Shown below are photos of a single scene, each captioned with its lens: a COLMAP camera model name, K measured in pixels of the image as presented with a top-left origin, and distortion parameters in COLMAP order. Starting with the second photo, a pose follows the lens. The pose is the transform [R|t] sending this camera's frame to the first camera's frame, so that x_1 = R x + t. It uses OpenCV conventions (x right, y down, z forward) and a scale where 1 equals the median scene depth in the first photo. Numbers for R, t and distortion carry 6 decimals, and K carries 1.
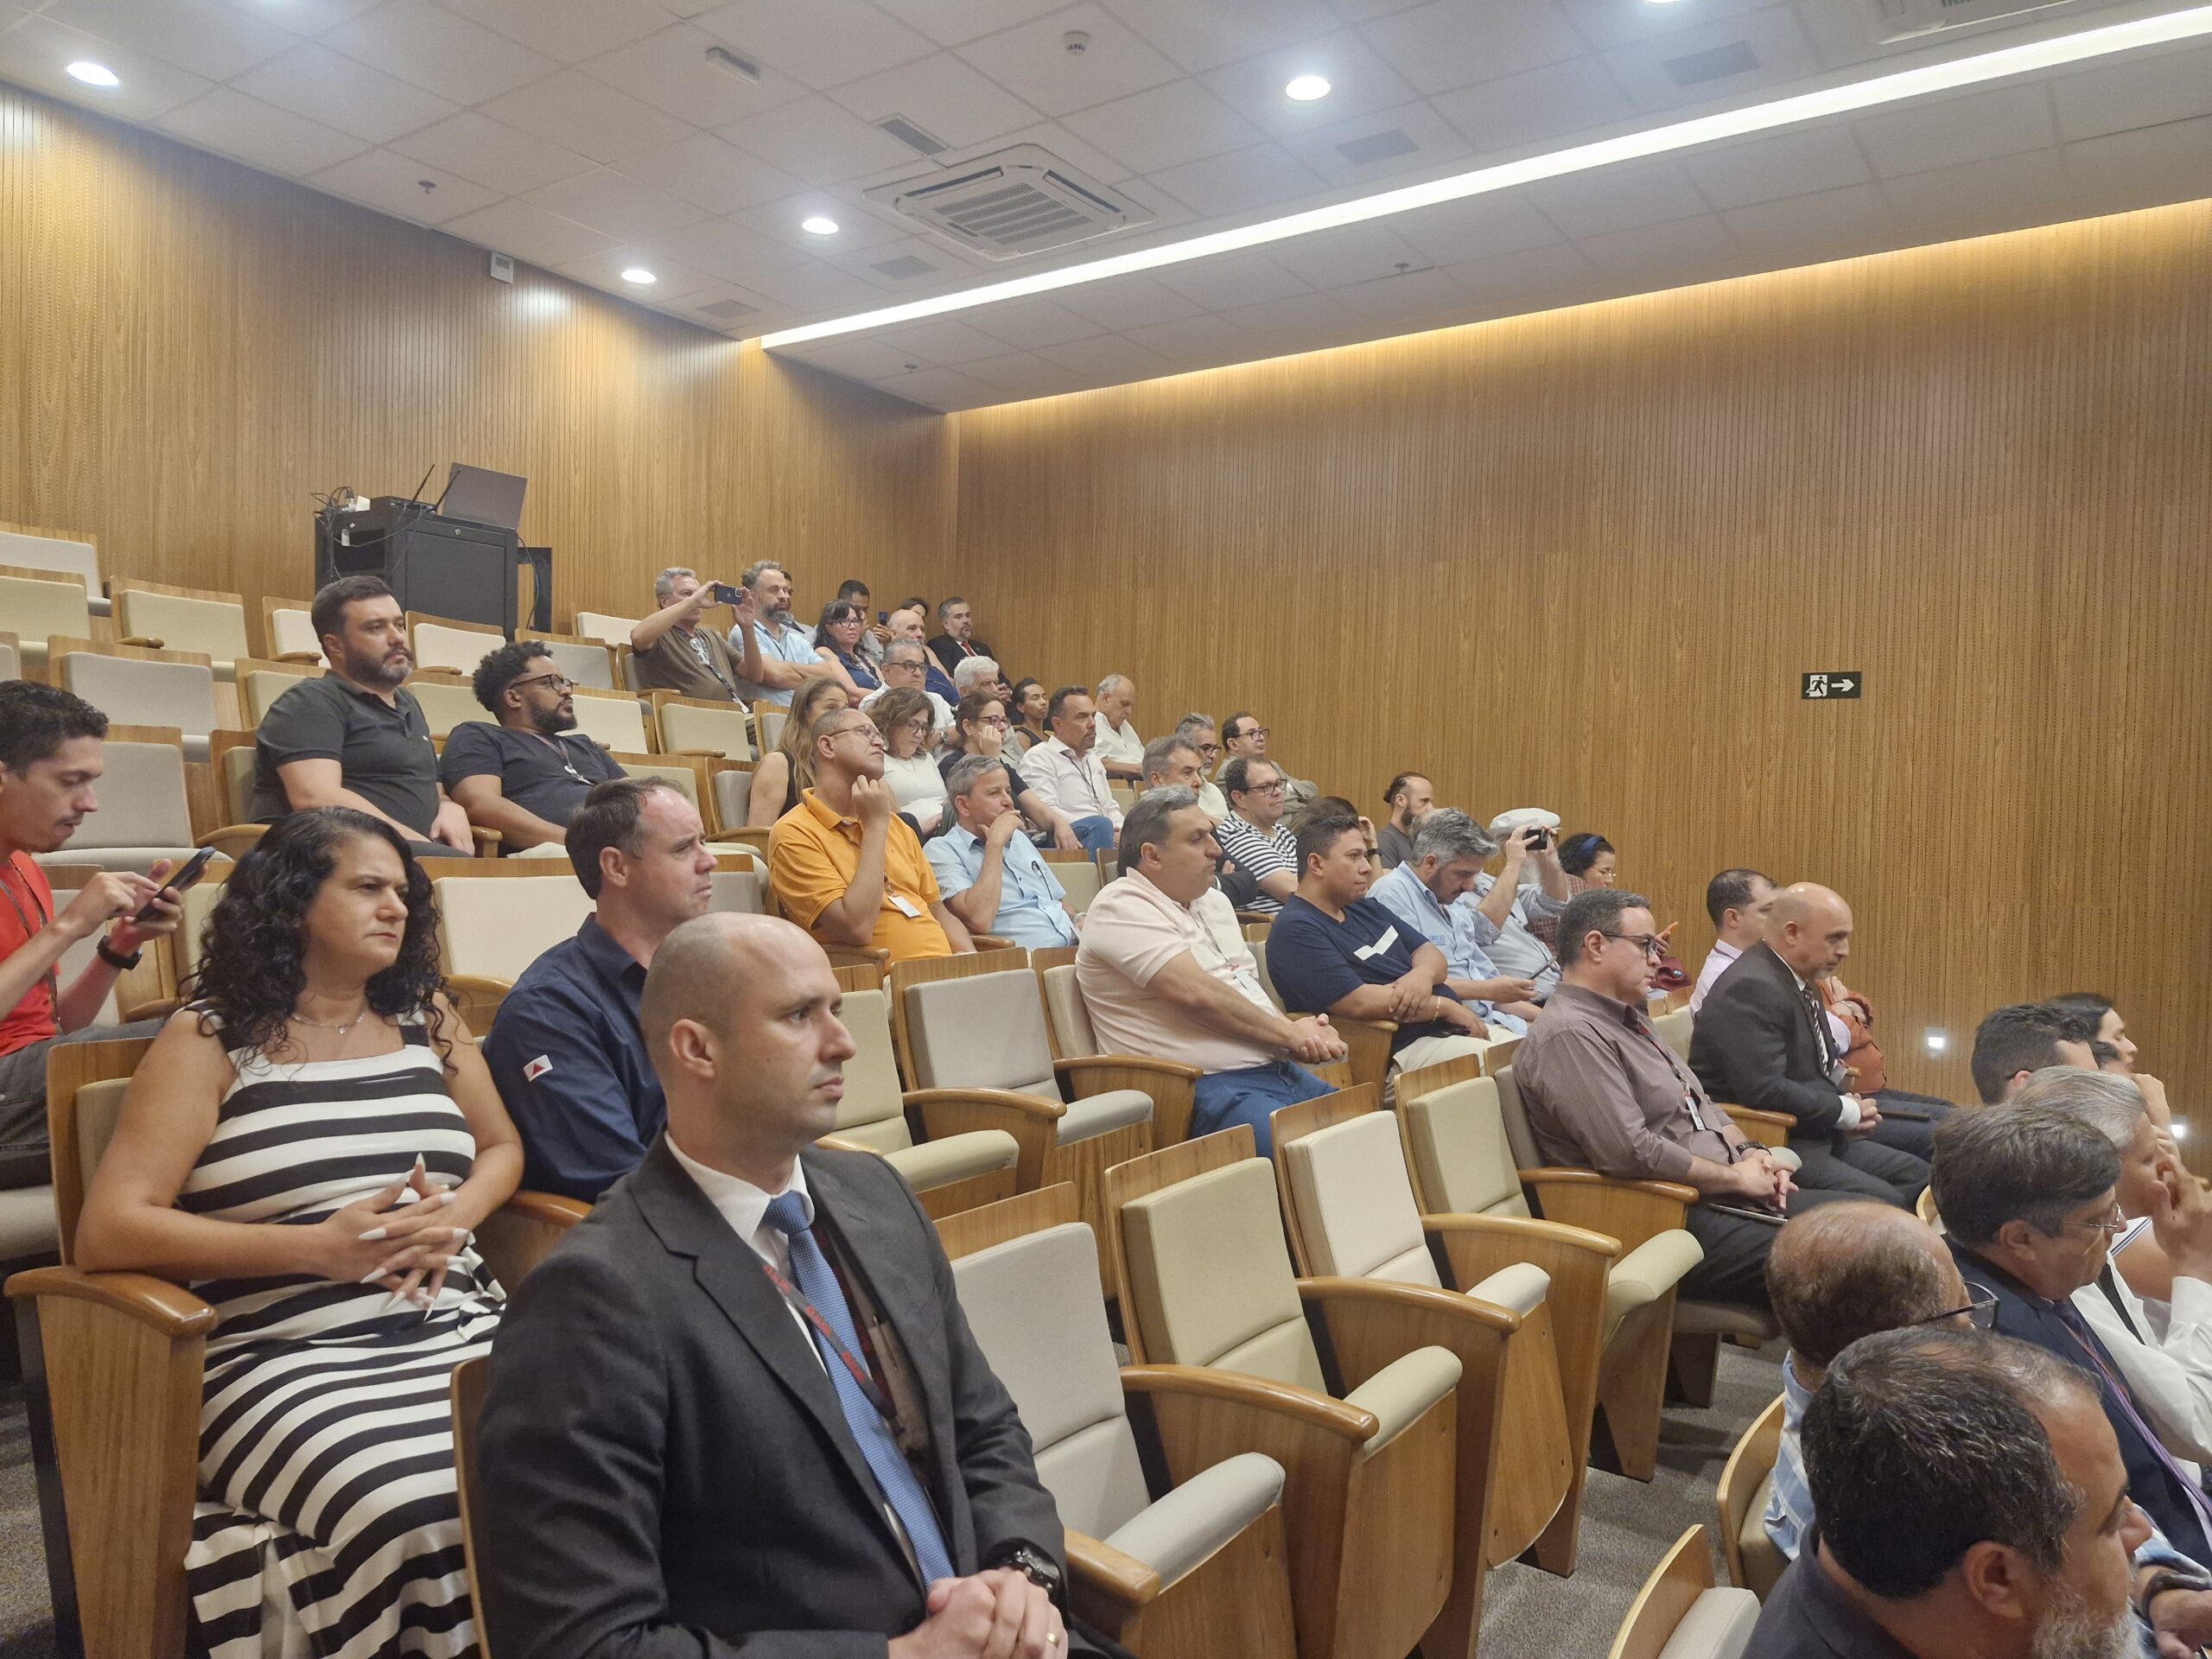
lens RADIAL K [[1522.9, 0, 1080.8], [0, 1522.9, 839.3], [0, 0, 1]] dist [0.081625, -0.085320]
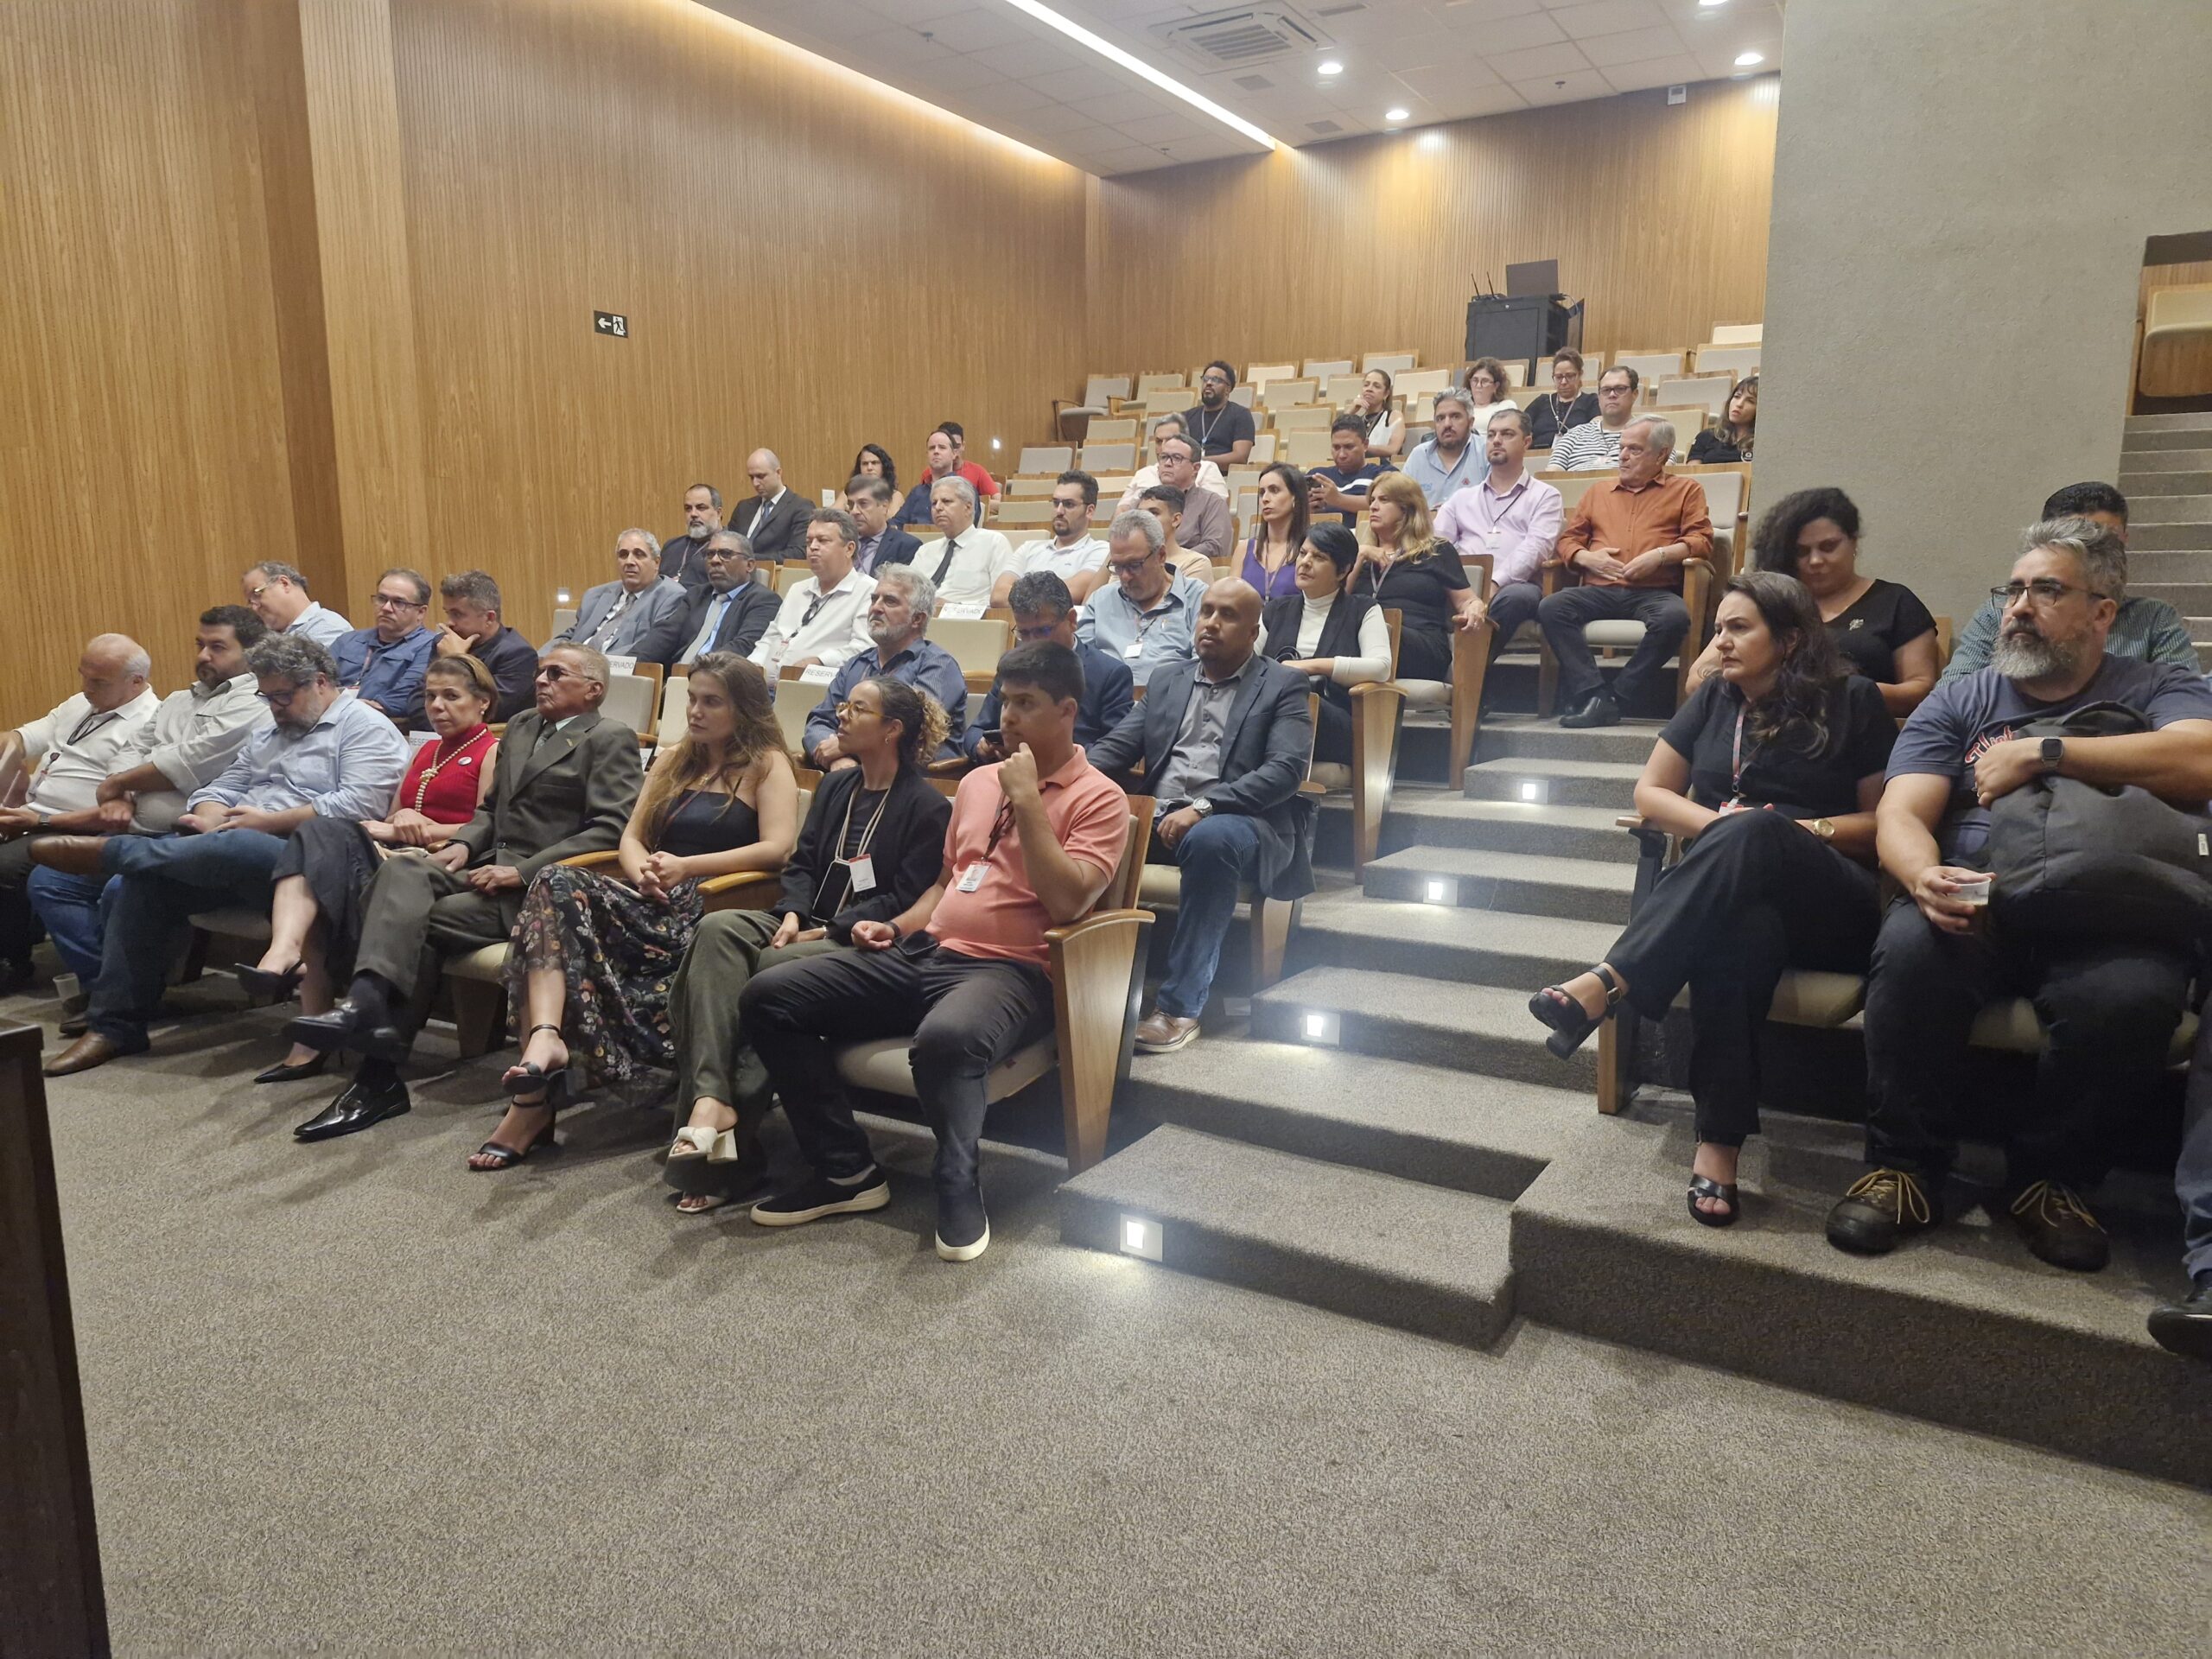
lens RADIAL K [[1522.9, 0, 1112.4], [0, 1522.9, 851.7], [0, 0, 1]] dist [0.081625, -0.085320]
pose [[0.079213, 0.147355, -0.985907, 1.140187], [-0.019022, 0.989058, 0.146297, 0.134428], [0.996676, 0.007166, 0.081150, 0.357749]]
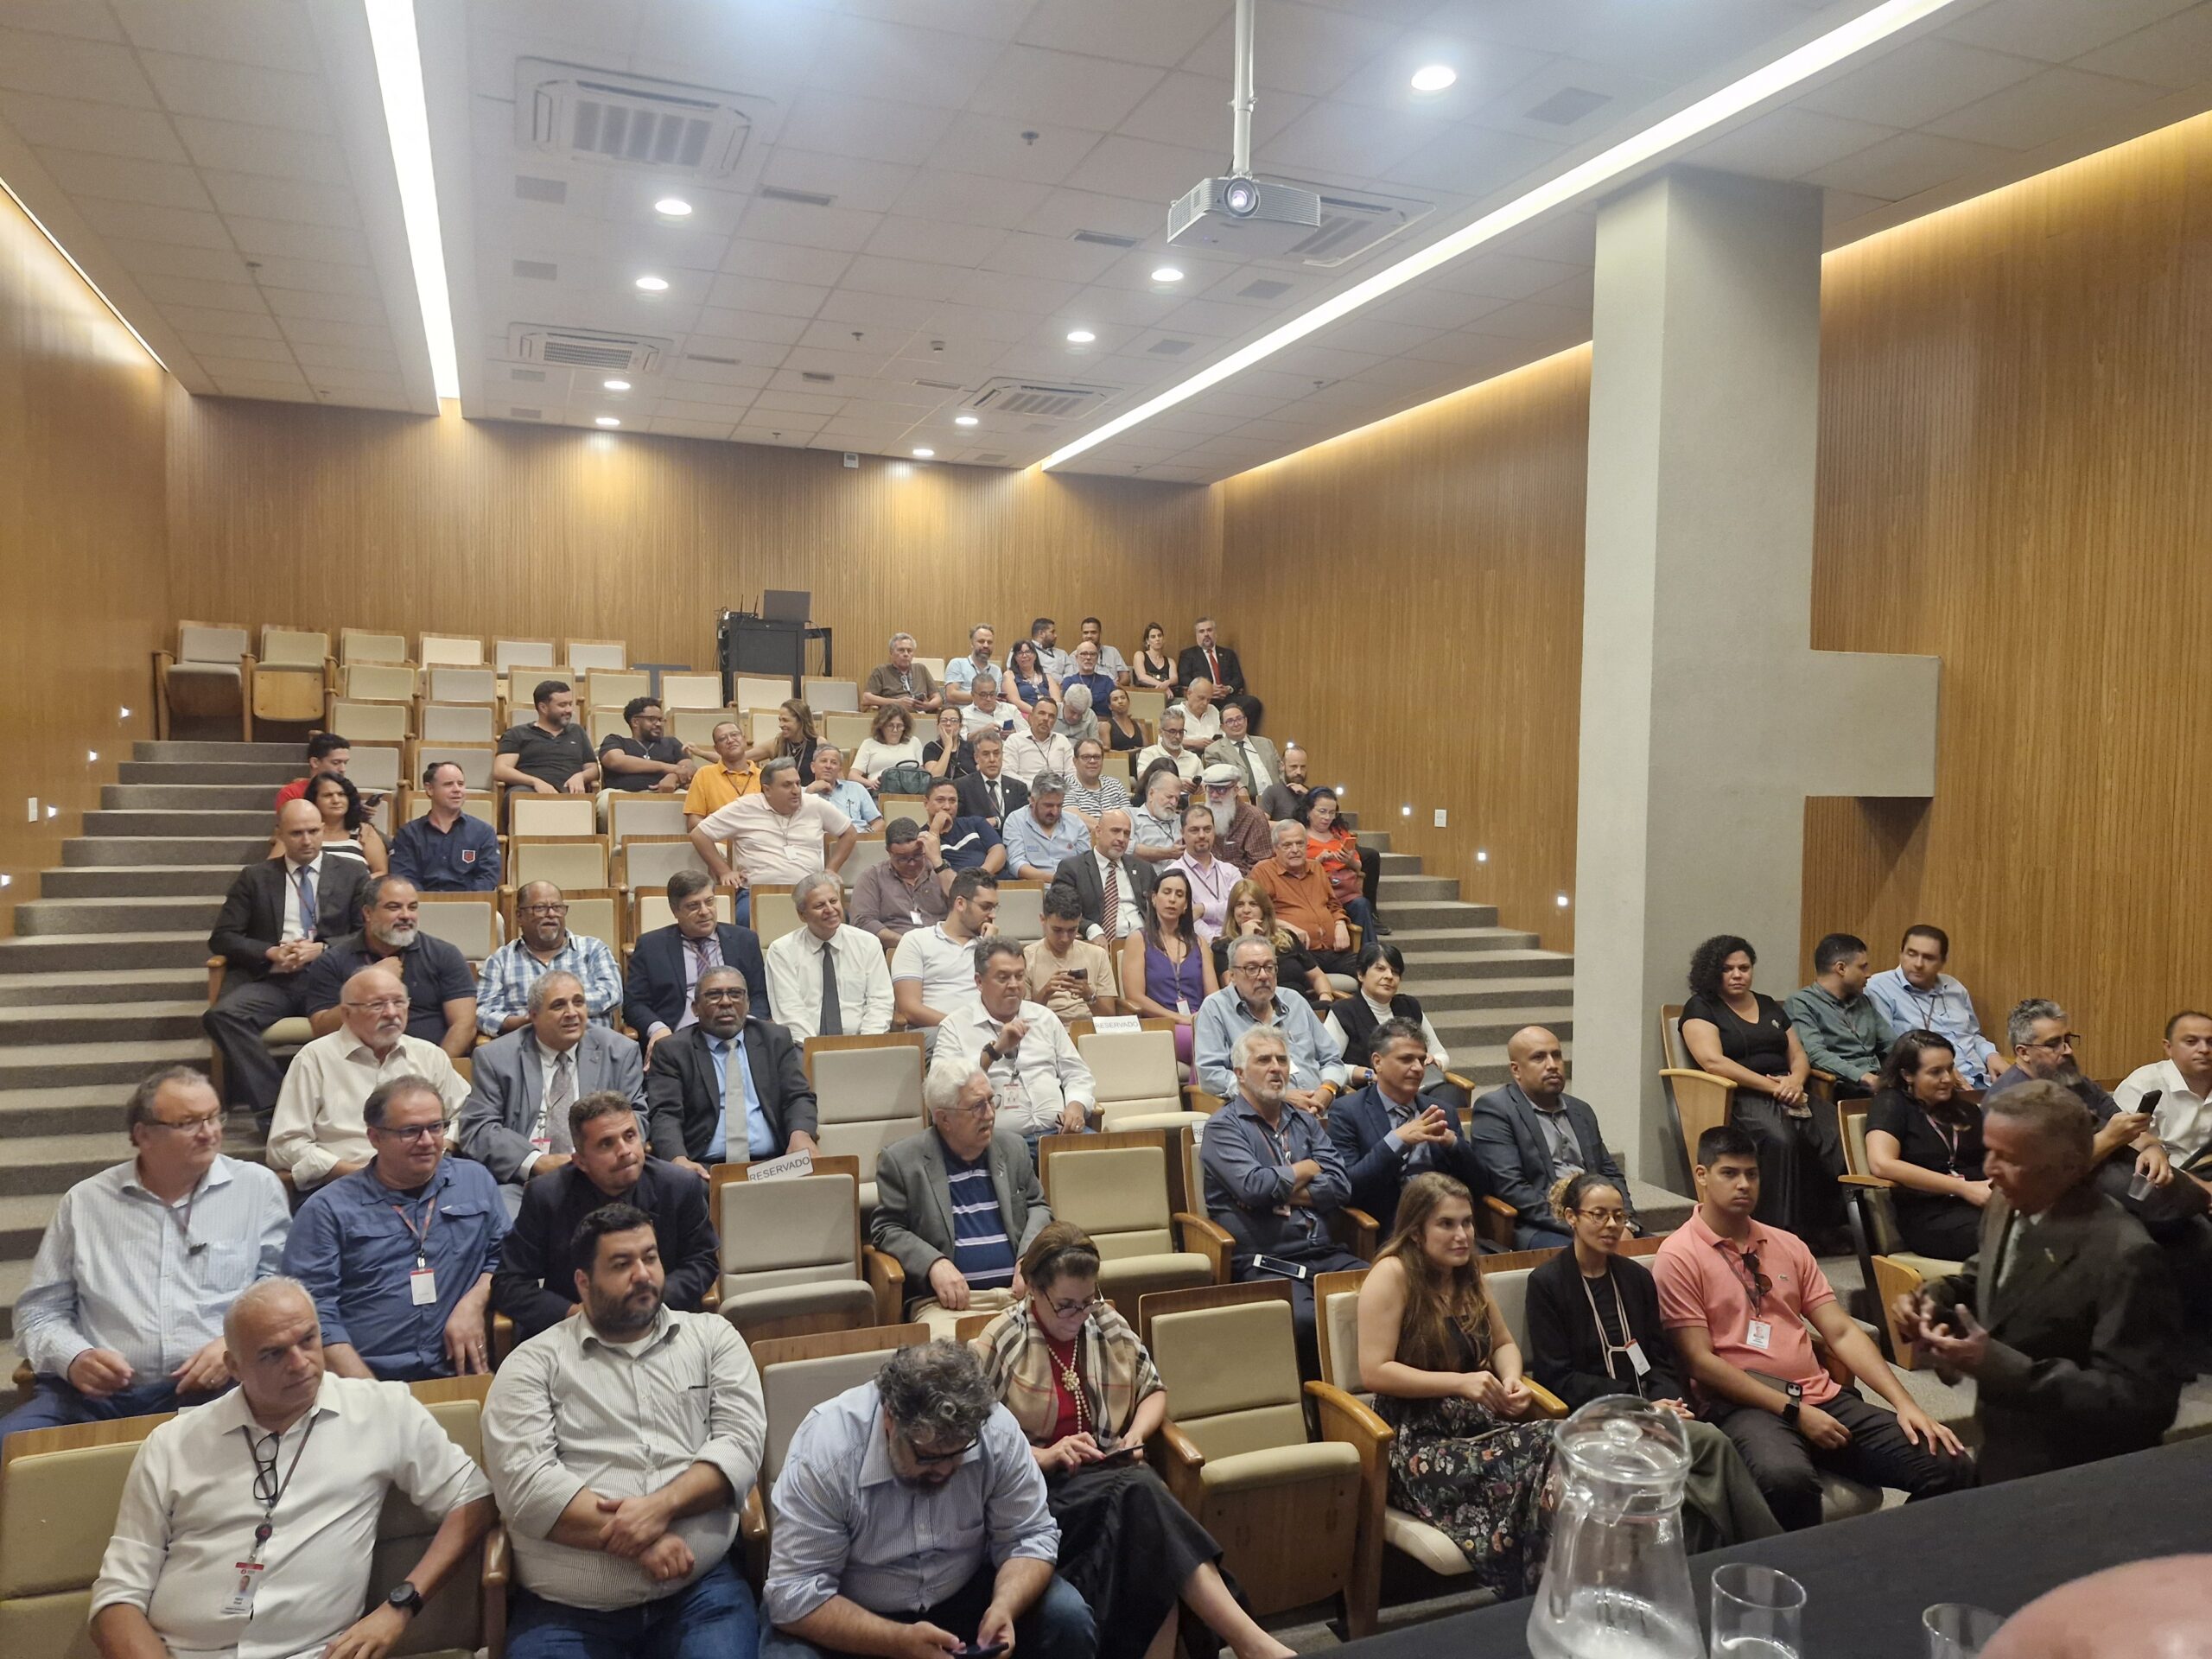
lens RADIAL K [[1522.9, 0, 1077.0], [0, 1522.9, 822.0], [0, 0, 1]] dist [0.081625, -0.085320]
pose [[0.828791, 0.010803, -0.559455, 0.798331], [-0.004914, 0.999916, 0.012028, 0.011069], [0.559537, -0.007220, 0.828774, -0.277252]]
